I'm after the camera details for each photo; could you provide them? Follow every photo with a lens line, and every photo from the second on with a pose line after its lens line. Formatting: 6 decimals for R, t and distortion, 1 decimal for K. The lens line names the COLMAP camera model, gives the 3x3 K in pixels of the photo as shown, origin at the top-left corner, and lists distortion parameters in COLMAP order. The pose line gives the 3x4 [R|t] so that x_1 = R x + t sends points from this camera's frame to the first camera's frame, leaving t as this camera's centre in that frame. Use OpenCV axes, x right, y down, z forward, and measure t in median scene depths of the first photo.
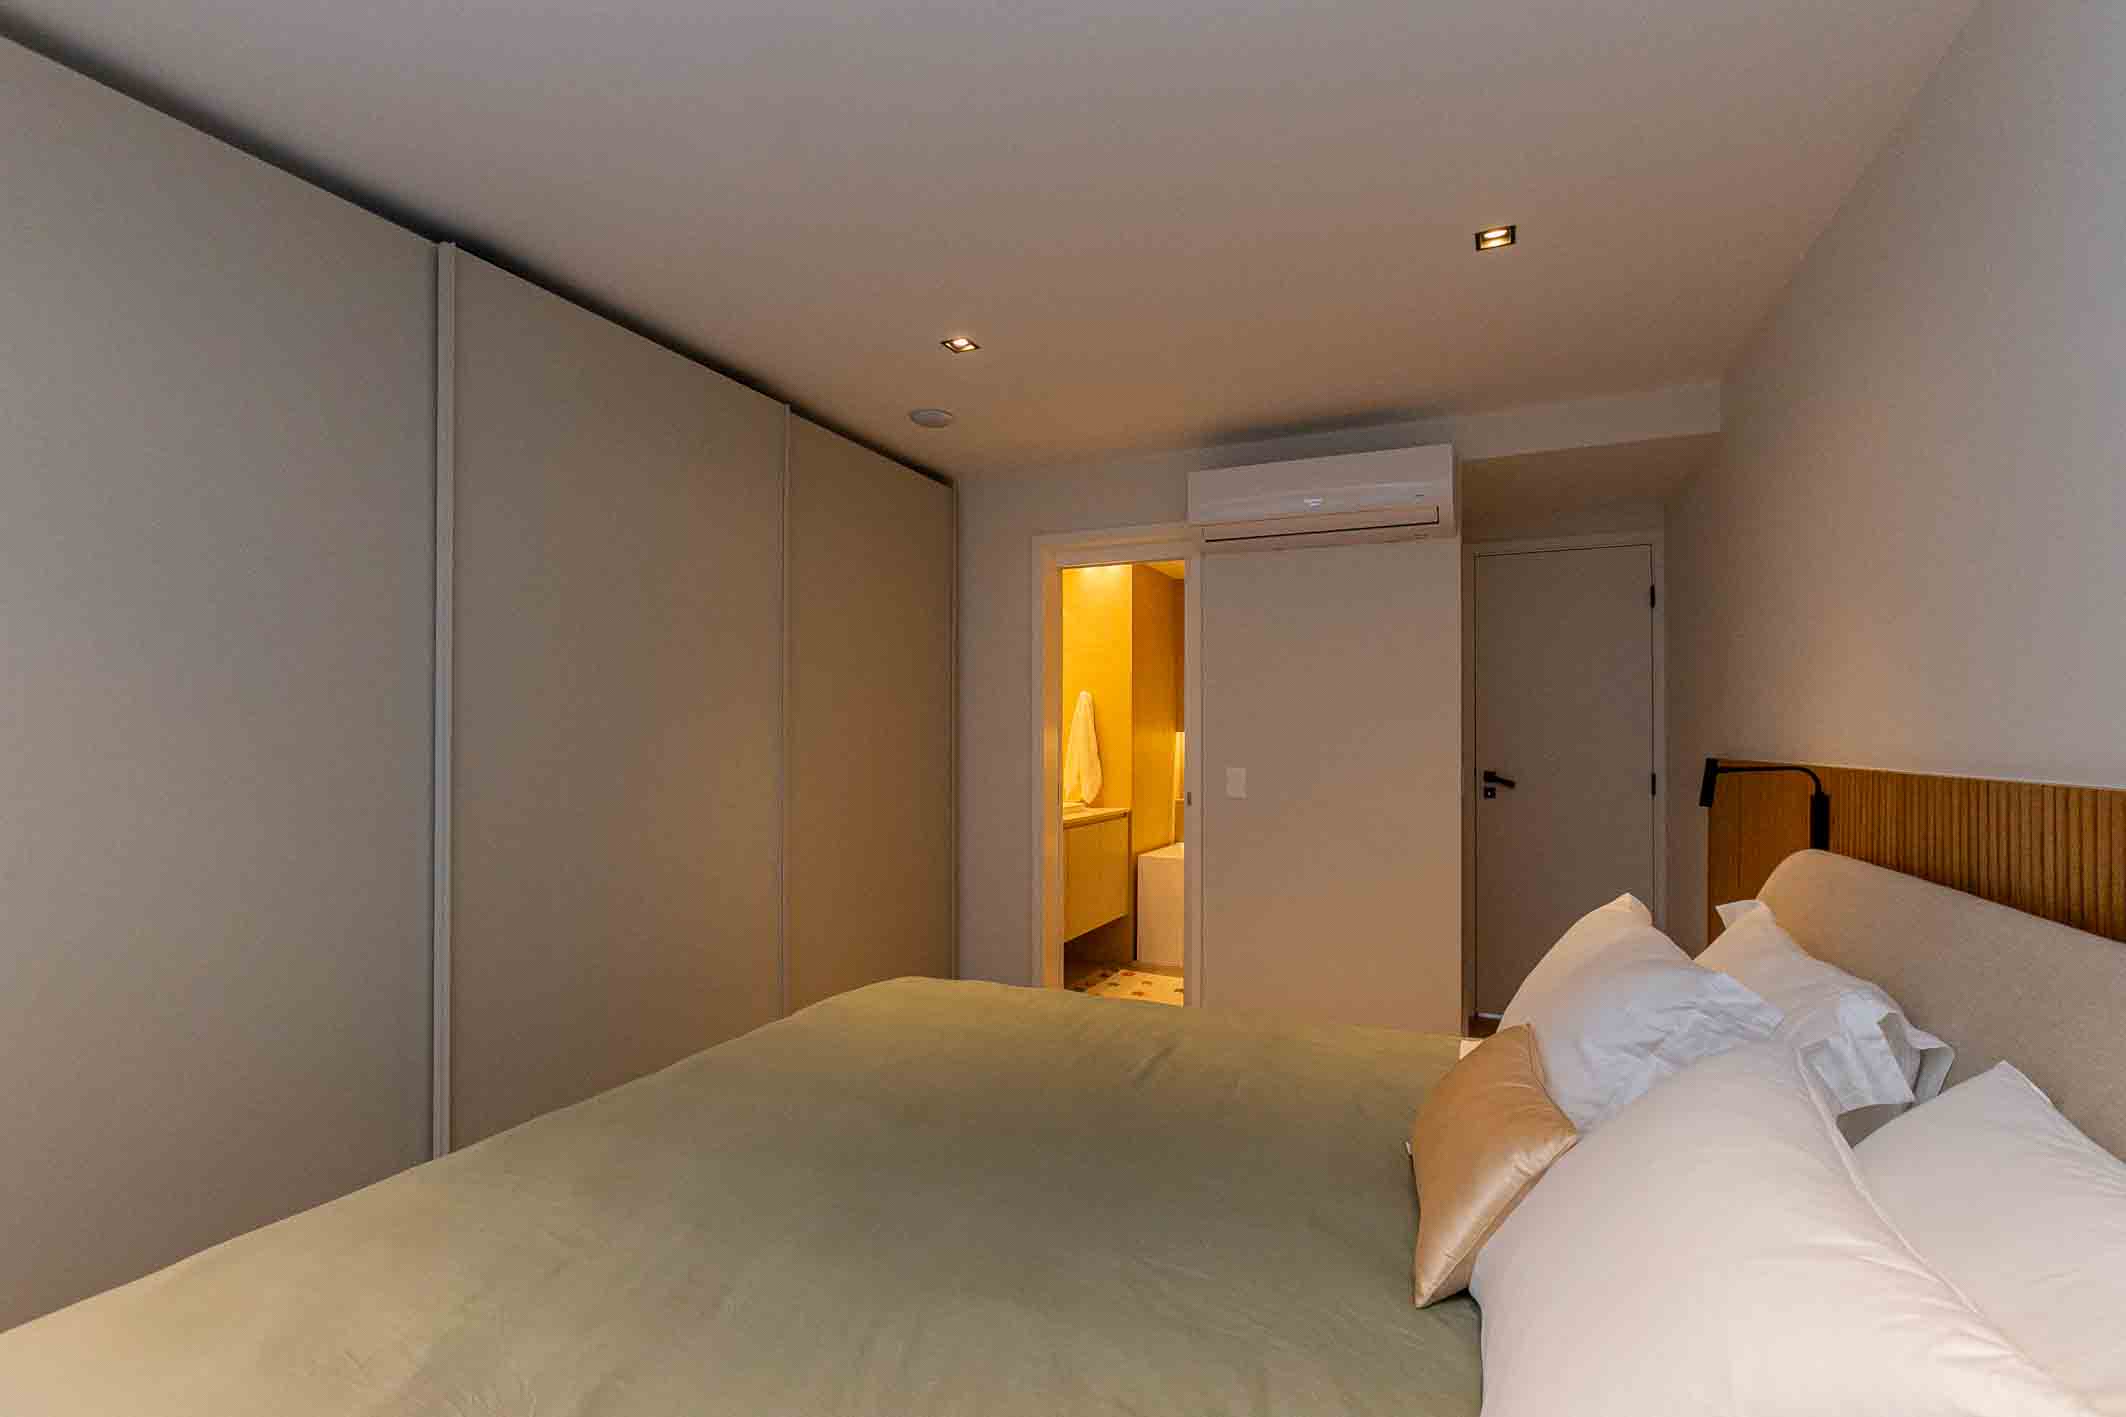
lens RADIAL K [[1003.1, 0, 1071.1], [0, 1003.1, 709.6], [0, 0, 1]] dist [0.000329, 0.001026]
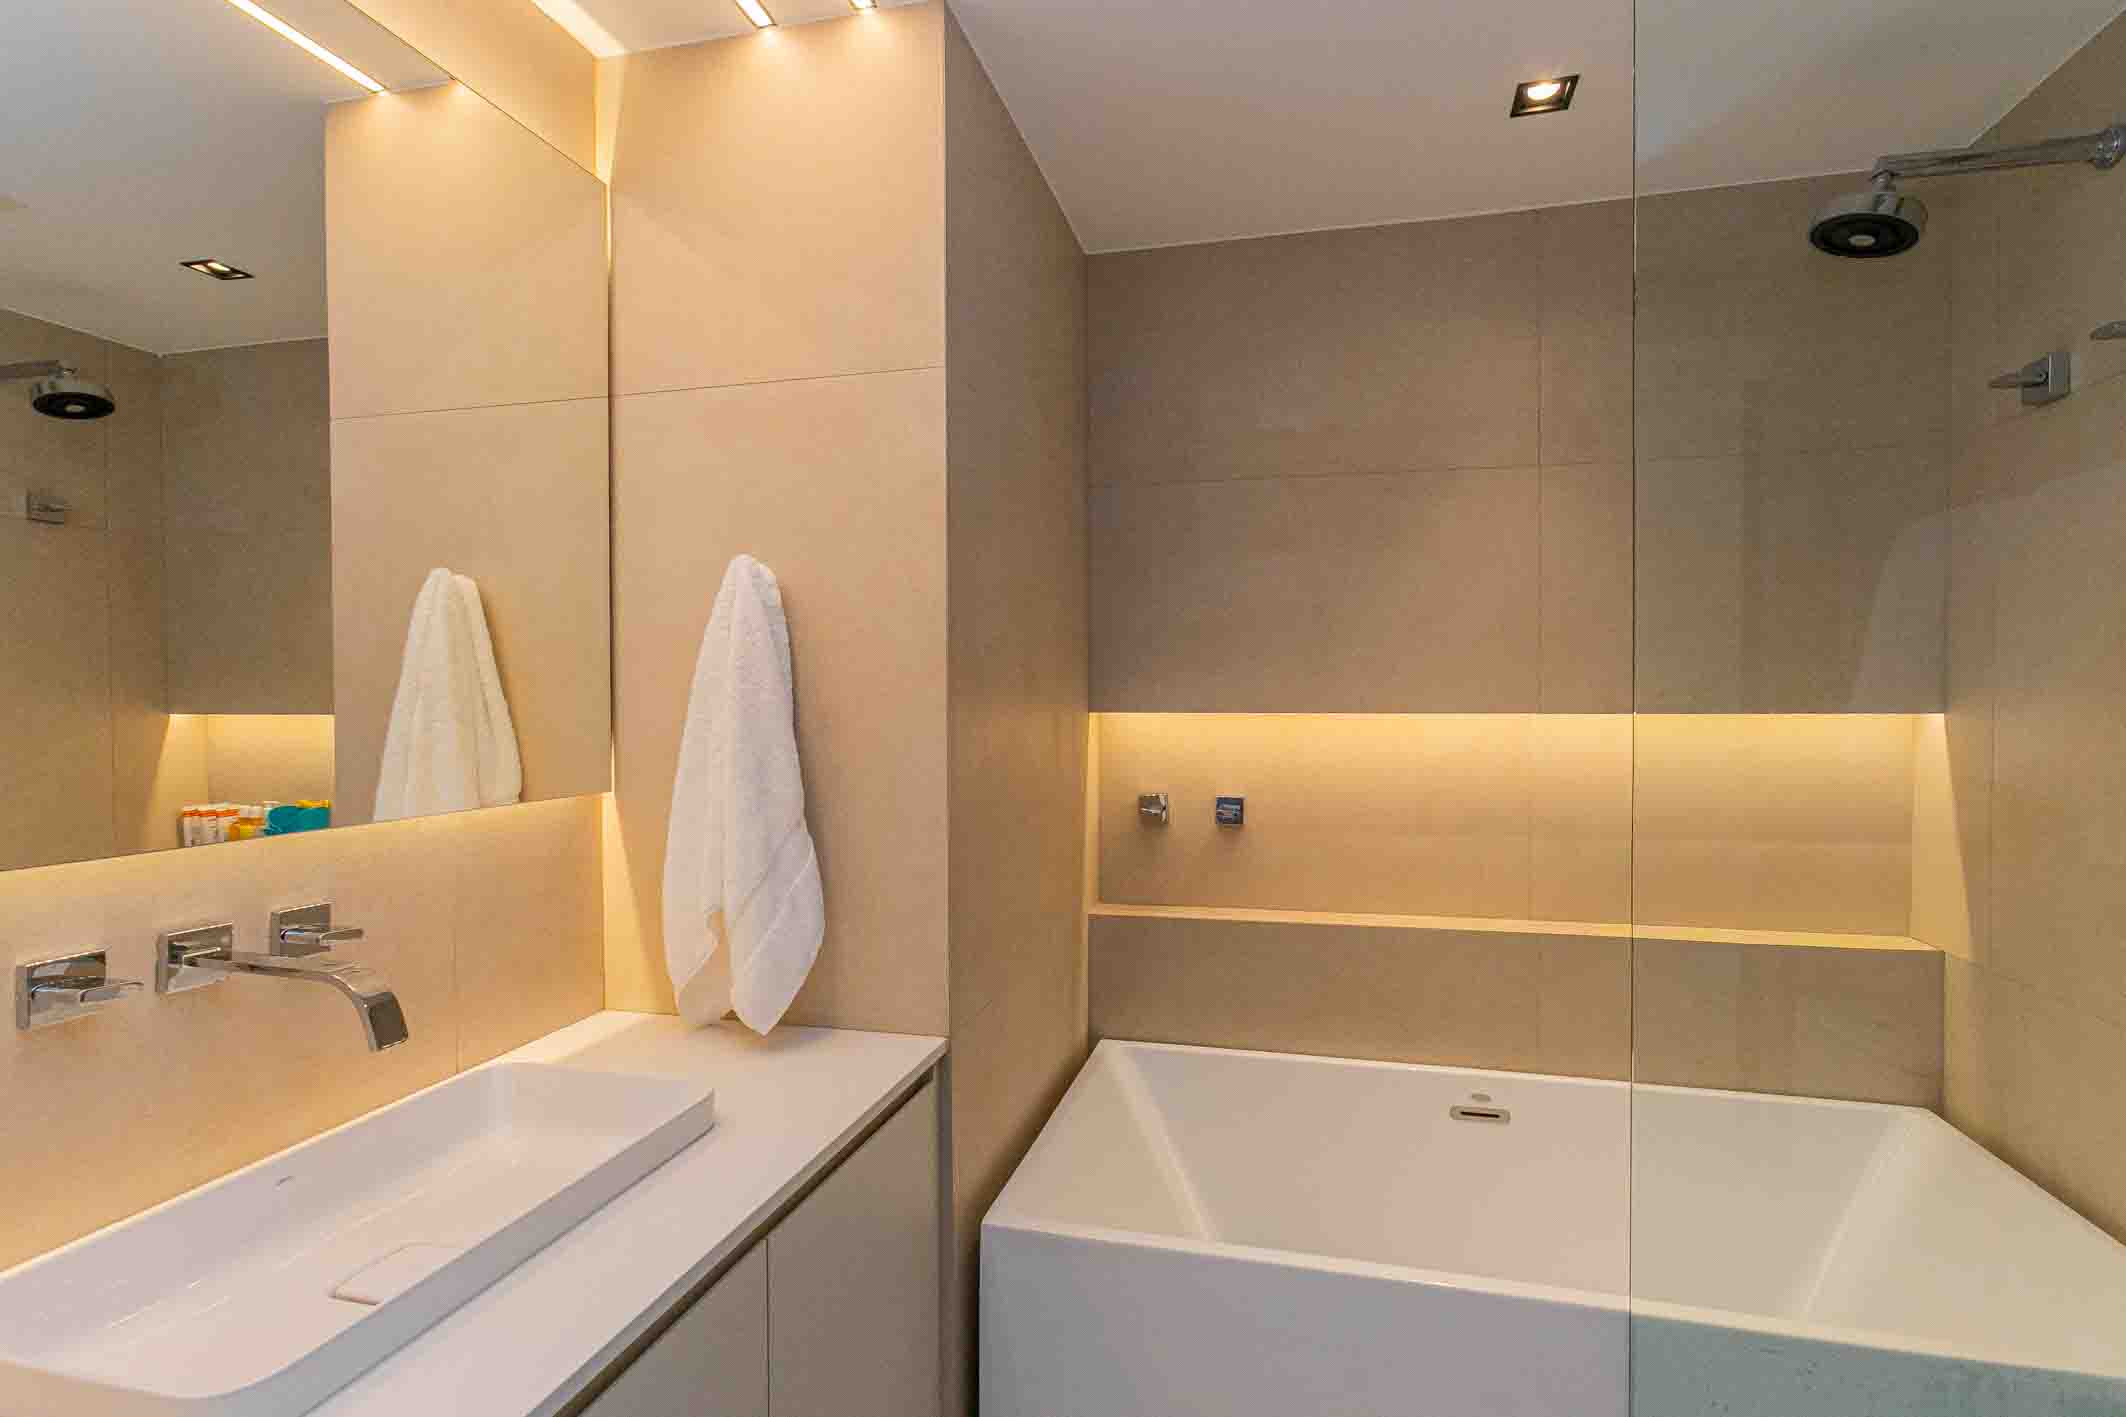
lens RADIAL K [[1003.1, 0, 1071.1], [0, 1003.1, 709.6], [0, 0, 1]] dist [0.000329, 0.001026]
pose [[0.987405, -0.015762, 0.157428, 0.052243], [0.009264, 0.999078, 0.041924, 0.008336], [-0.157944, -0.039937, 0.986640, 0.755737]]
